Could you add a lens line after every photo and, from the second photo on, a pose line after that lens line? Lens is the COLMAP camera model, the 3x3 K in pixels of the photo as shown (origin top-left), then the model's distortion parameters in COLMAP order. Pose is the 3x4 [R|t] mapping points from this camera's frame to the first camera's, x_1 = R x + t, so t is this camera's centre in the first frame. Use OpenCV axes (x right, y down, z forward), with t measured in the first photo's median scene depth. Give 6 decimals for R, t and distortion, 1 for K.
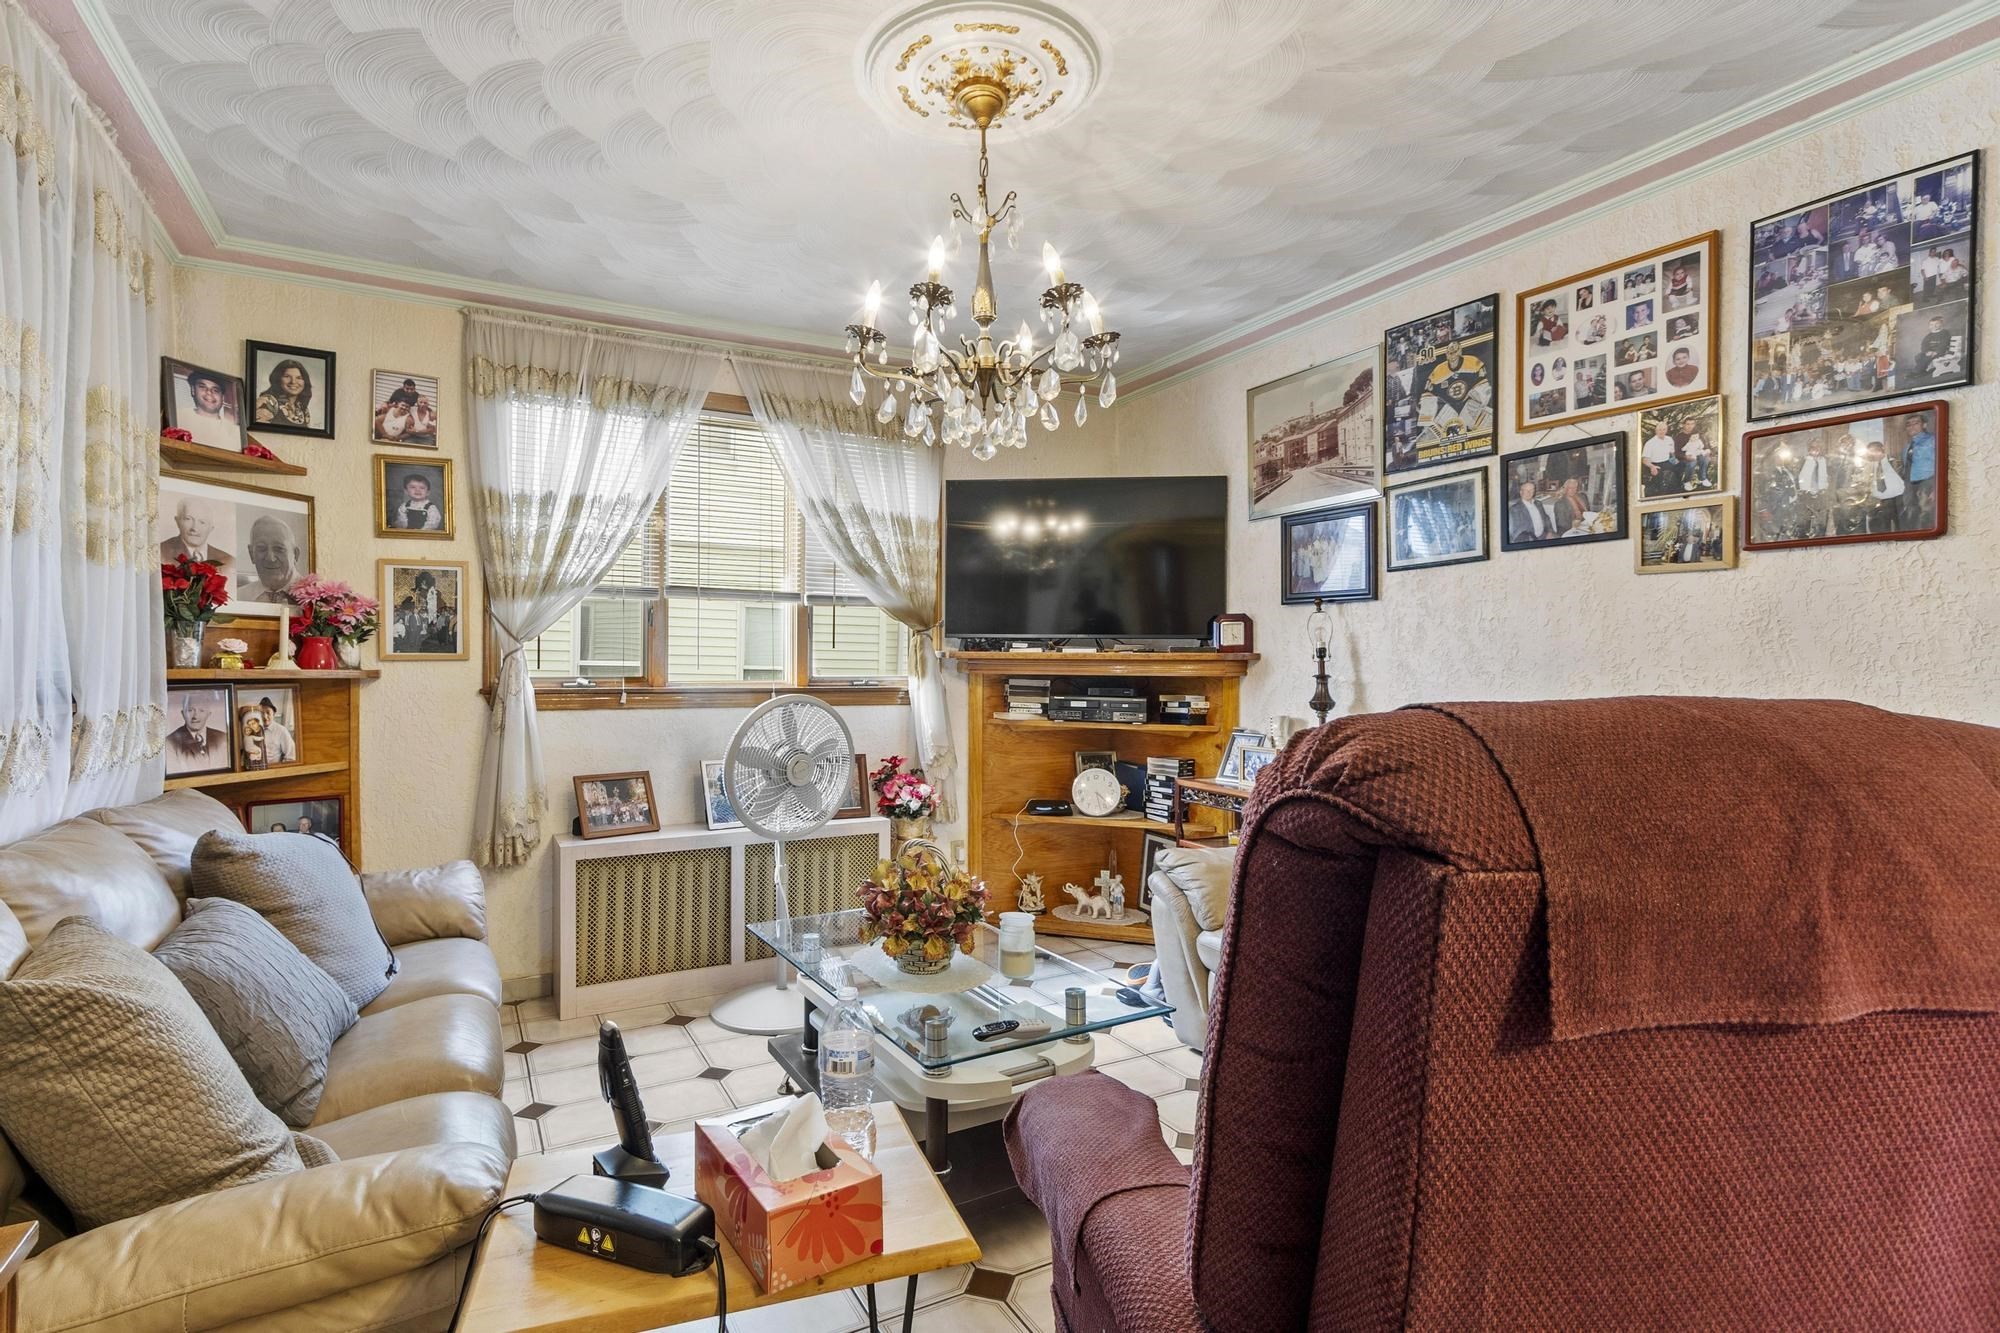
lens RADIAL K [[949.5, 0, 951.5], [0, 949.5, 664.4], [0, 0, 1]] dist [0.001426, -0.004271]
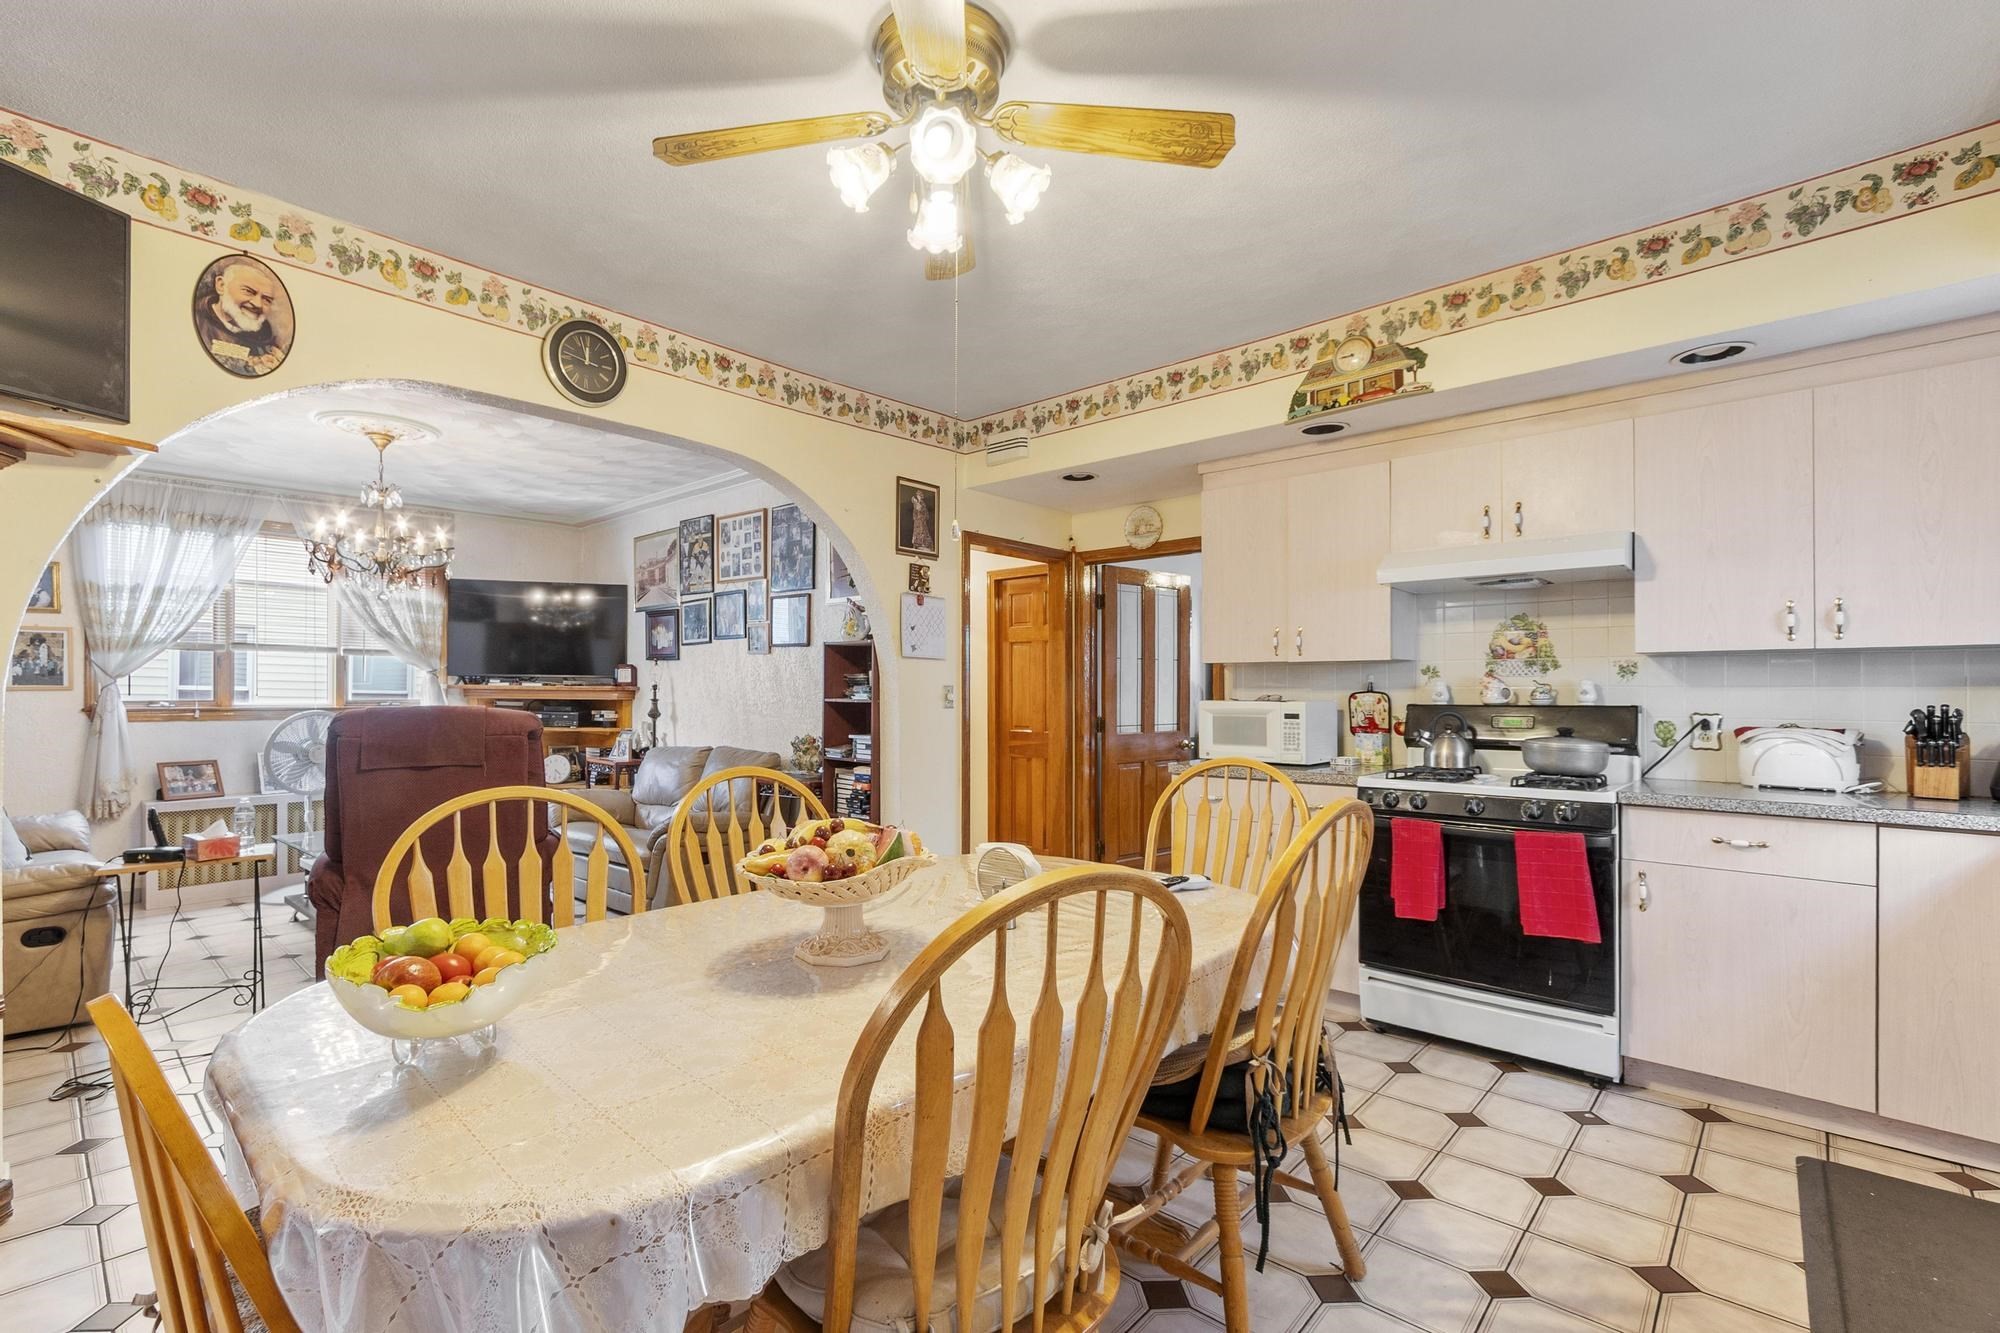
lens RADIAL K [[881.7, 0, 962.5], [0, 881.7, 694.2], [0, 0, 1]] dist [0.000959, -0.000700]
pose [[0.941579, 0.000966, 0.336790, 0.387303], [-0.003401, 0.999972, 0.006638, -0.012477], [-0.336774, -0.007396, 0.941556, -0.872927]]
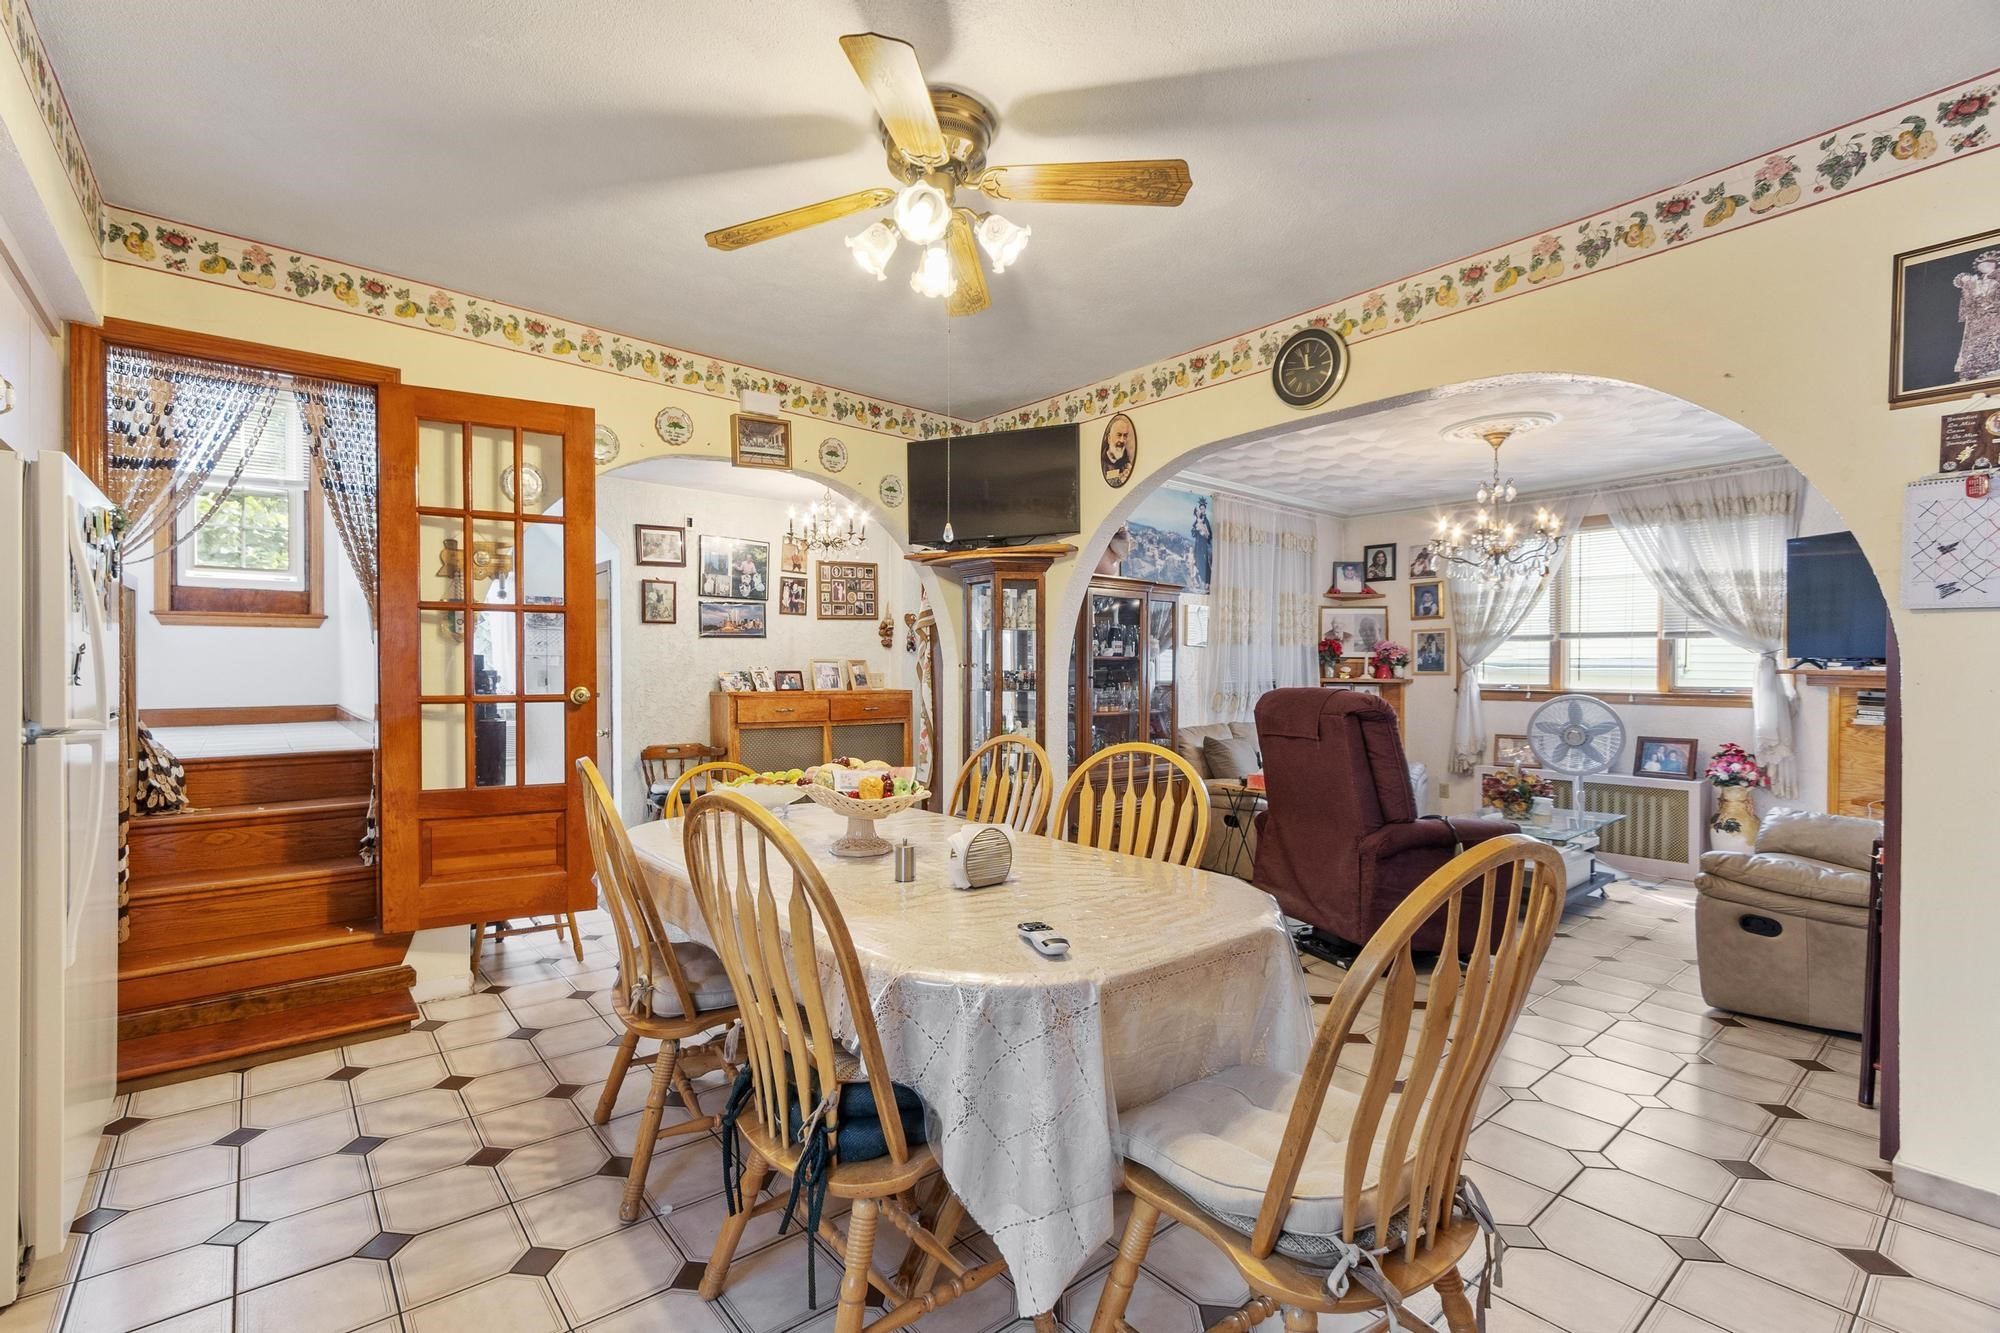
lens RADIAL K [[872.4, 0, 962.5], [0, 872.4, 674.8], [0, 0, 1]] dist [0.020401, -0.011622]
pose [[0.203652, 0.004811, -0.979032, 1.184931], [-0.000386, 0.999988, 0.004833, -0.013351], [0.979043, -0.000606, 0.203651, -0.459808]]
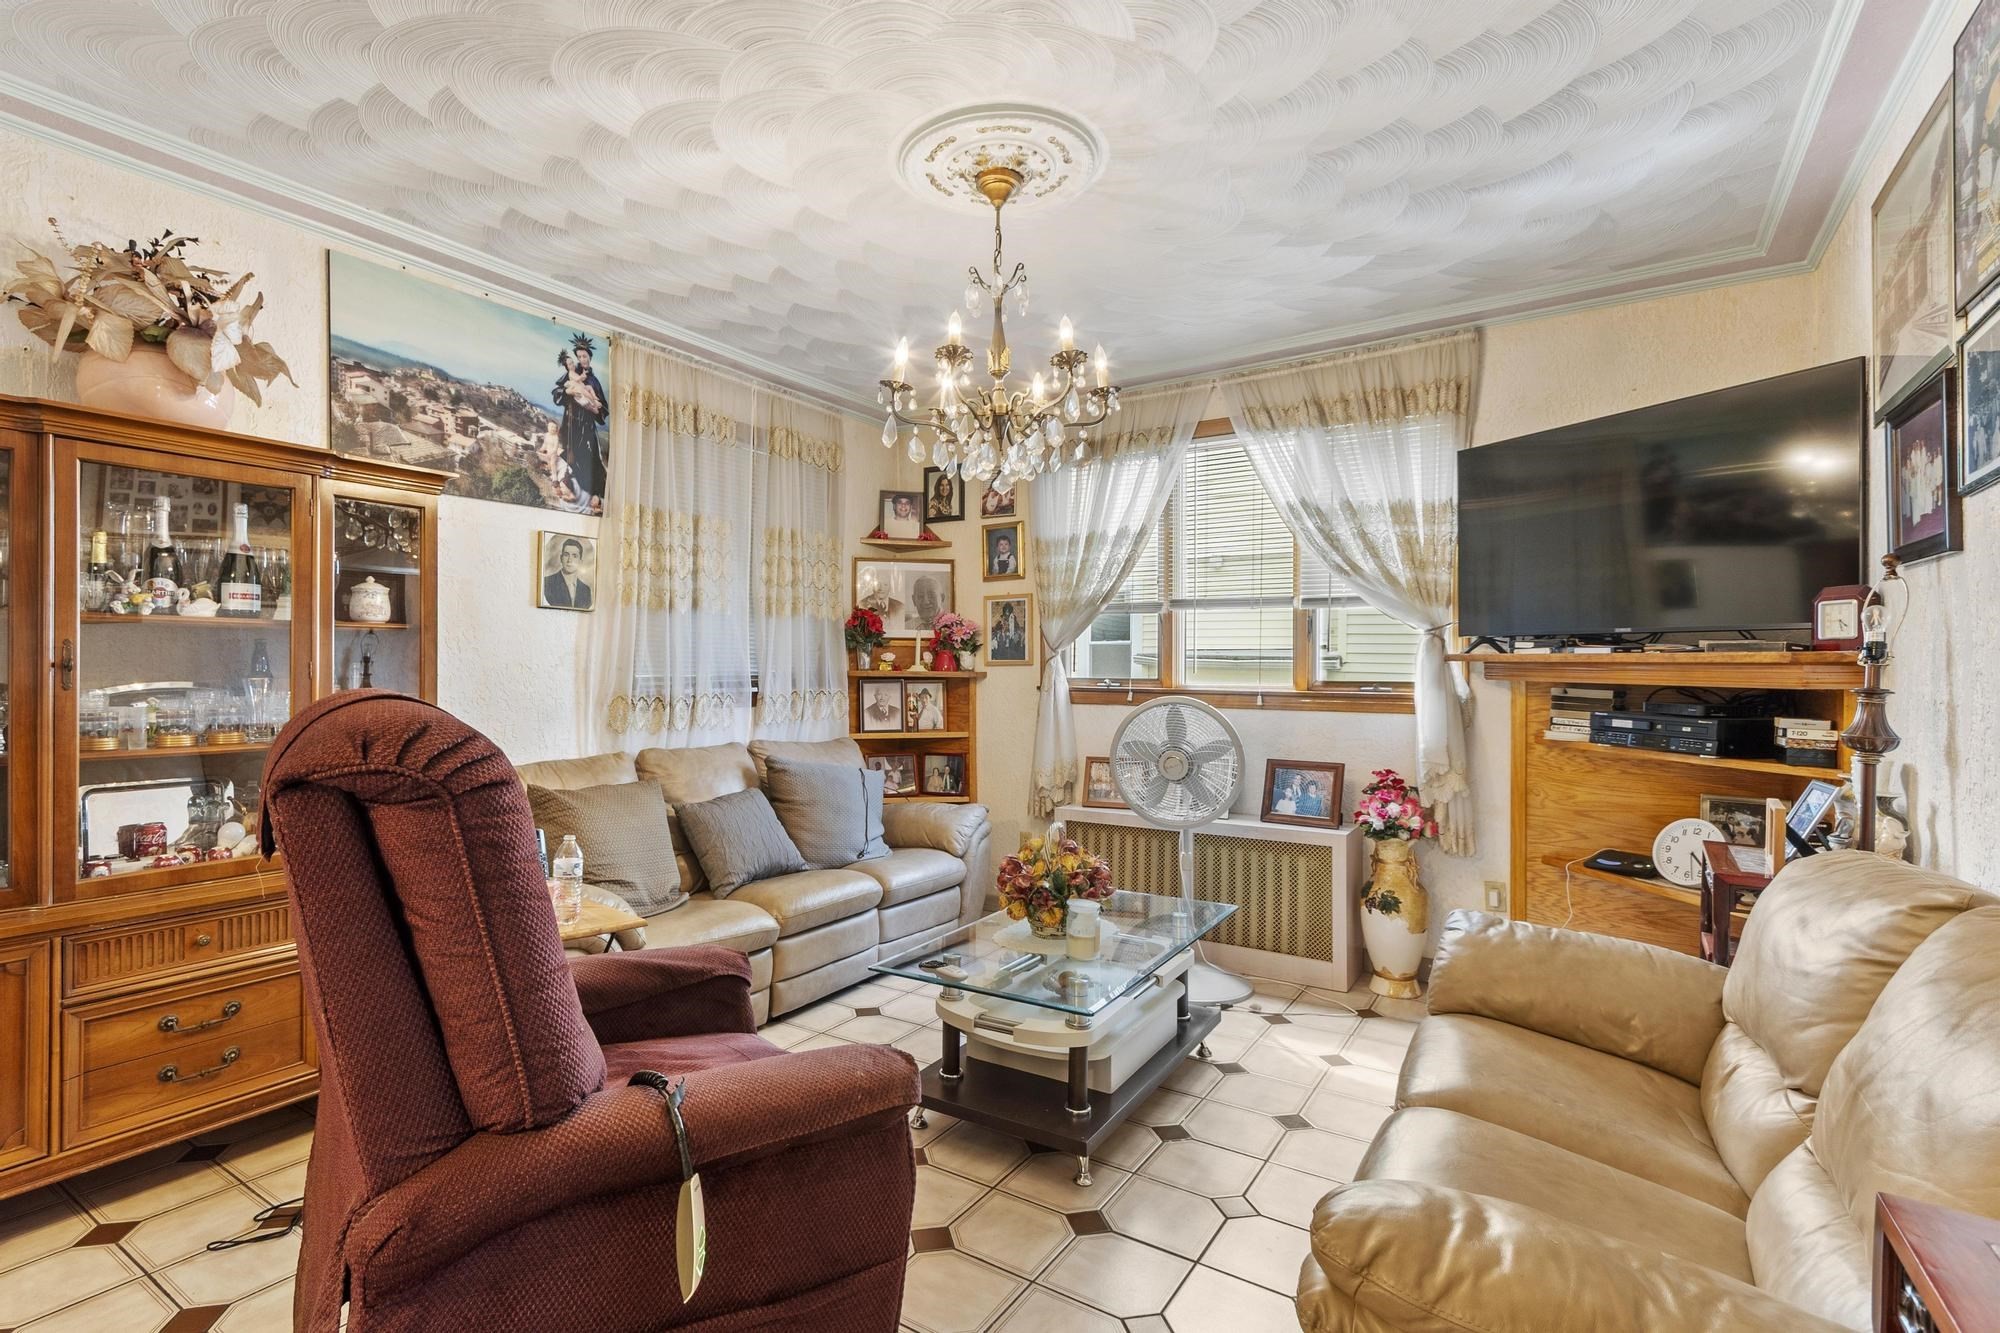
lens RADIAL K [[949.5, 0, 951.5], [0, 949.5, 664.4], [0, 0, 1]] dist [0.001426, -0.004271]
pose [[0.474425, -0.001990, -0.880294, 0.648525], [-0.000557, 0.999997, -0.002560, -0.001541], [0.880296, 0.001705, 0.474422, 0.246914]]
